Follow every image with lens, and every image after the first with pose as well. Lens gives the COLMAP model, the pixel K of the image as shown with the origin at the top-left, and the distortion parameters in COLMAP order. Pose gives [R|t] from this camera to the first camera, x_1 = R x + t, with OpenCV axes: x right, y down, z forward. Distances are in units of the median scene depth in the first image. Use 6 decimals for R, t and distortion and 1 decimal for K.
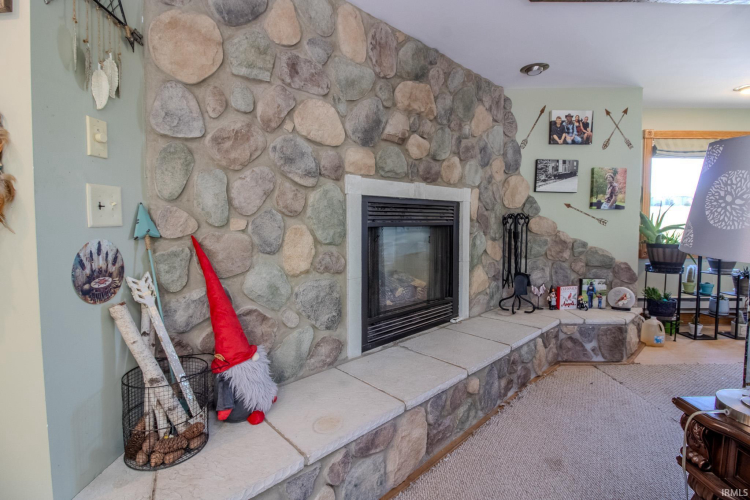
lens RADIAL K [[349.4, 0, 376.9], [0, 349.4, 238.6], [0, 0, 1]] dist [0.018905, -0.020288]
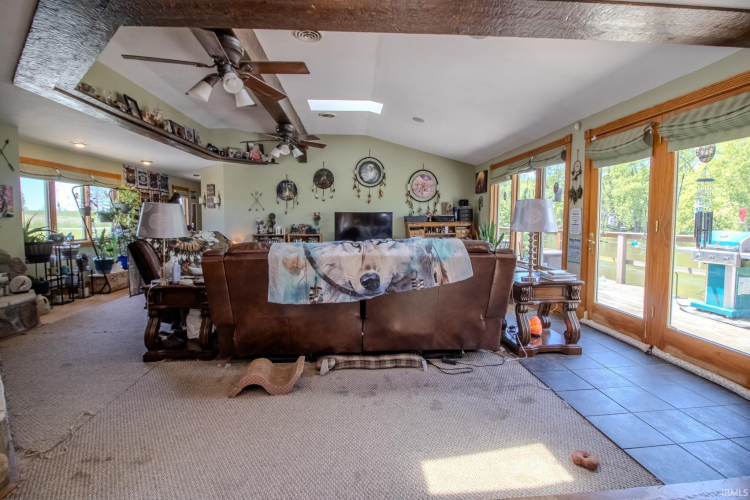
lens RADIAL K [[349.4, 0, 376.9], [0, 349.4, 238.6], [0, 0, 1]] dist [0.018905, -0.020288]
pose [[-0.070791, -0.058073, 0.995799, -0.673346], [0.051668, 0.996750, 0.061801, -0.014177], [-0.996152, 0.055826, -0.067561, -0.250183]]
